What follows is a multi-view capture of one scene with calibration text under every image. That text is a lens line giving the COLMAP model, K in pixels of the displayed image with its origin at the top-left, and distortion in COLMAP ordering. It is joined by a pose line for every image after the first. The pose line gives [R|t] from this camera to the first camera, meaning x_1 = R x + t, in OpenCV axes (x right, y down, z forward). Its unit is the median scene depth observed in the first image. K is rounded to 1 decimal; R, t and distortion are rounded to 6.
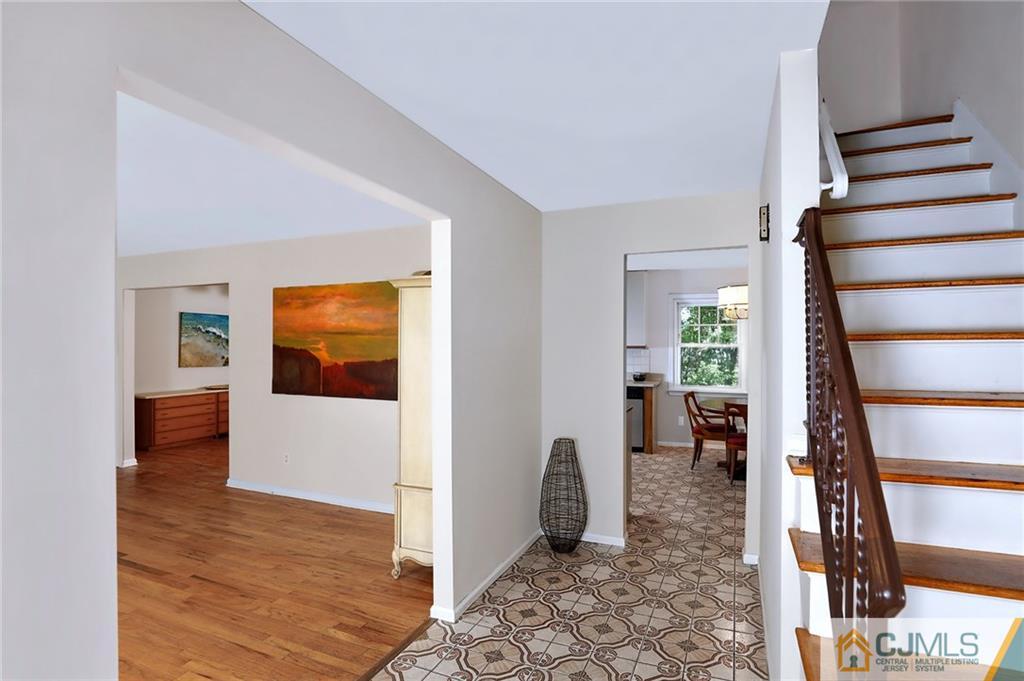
lens RADIAL K [[493.7, 0, 518.4], [0, 493.7, 345.4], [0, 0, 1]] dist [-0.040425, 0.008648]
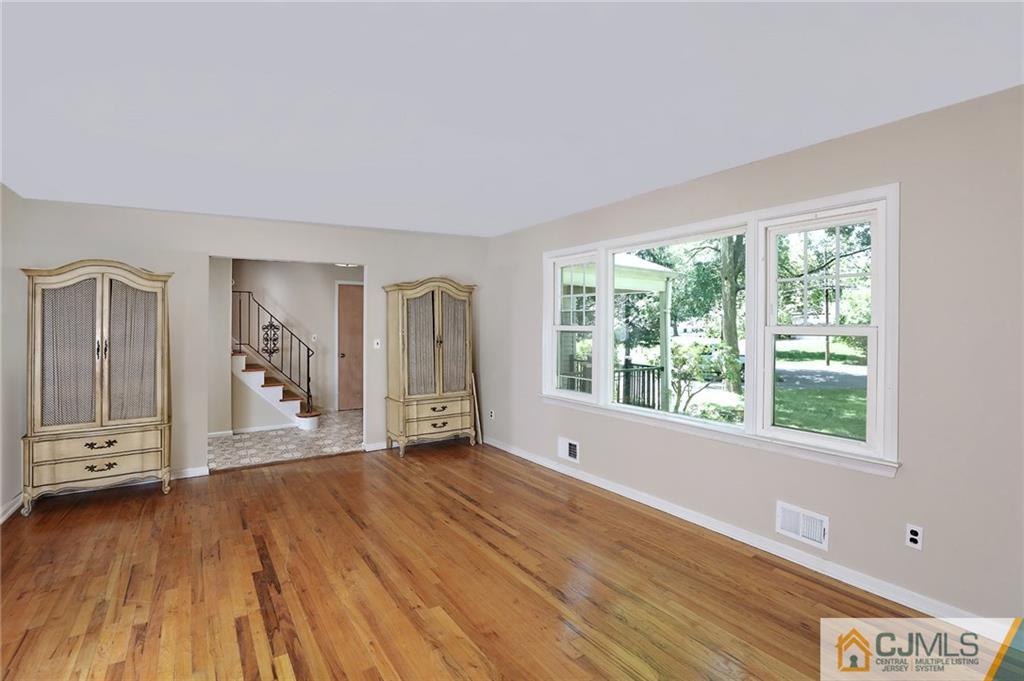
lens RADIAL K [[493.7, 0, 569.1], [0, 493.7, 329.2], [0, 0, 1]] dist [-0.040425, 0.008648]
pose [[-0.879223, -0.004645, 0.476388, -1.231136], [-0.004379, 0.999989, 0.001670, -0.001666], [-0.476390, -0.000618, -0.879234, 1.065799]]
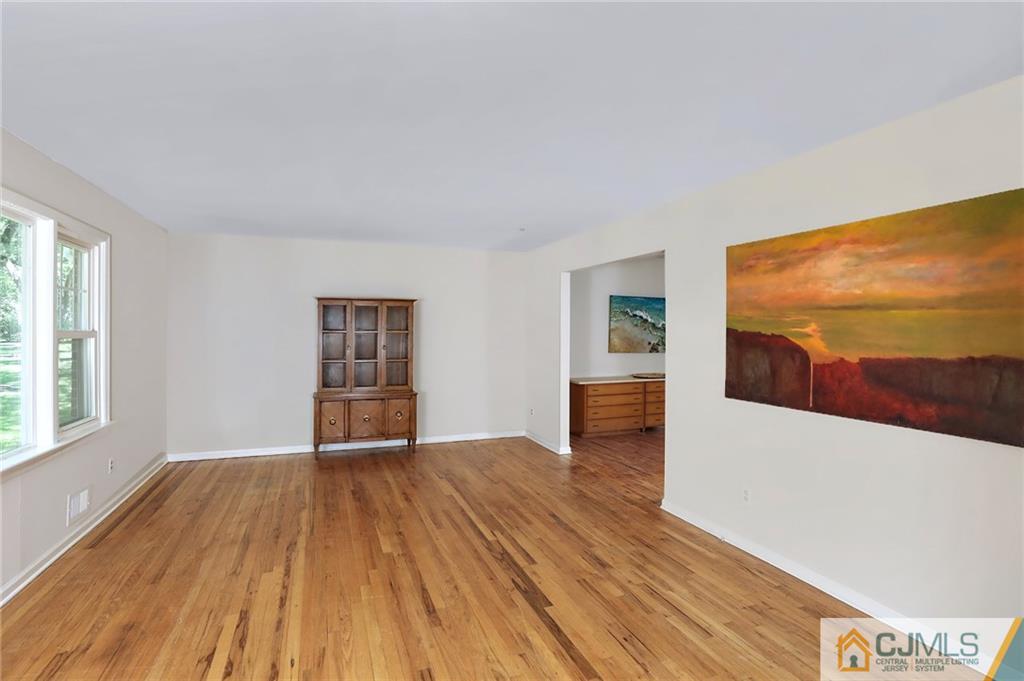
lens RADIAL K [[493.7, 0, 515.8], [0, 493.7, 332.5], [0, 0, 1]] dist [-0.040425, 0.008648]
pose [[0.703176, 0.003046, -0.711009, -0.221302], [-0.000782, 0.999994, 0.003511, 0.002653], [0.711015, -0.001913, 0.703174, 0.299445]]
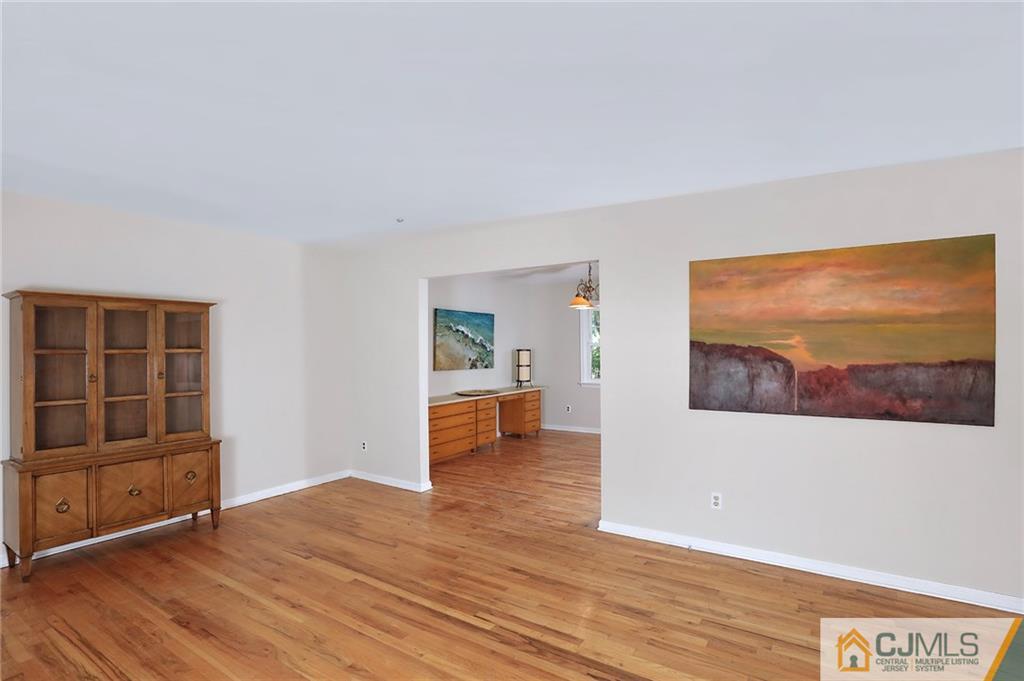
lens RADIAL K [[476.7, 0, 530.9], [0, 476.7, 348.4], [0, 0, 1]] dist [-0.029354, 0.002735]
pose [[0.987256, -0.009651, -0.158850, -0.638579], [0.010439, 0.999937, 0.004131, 0.004300], [0.158800, -0.005737, 0.987294, 0.281886]]
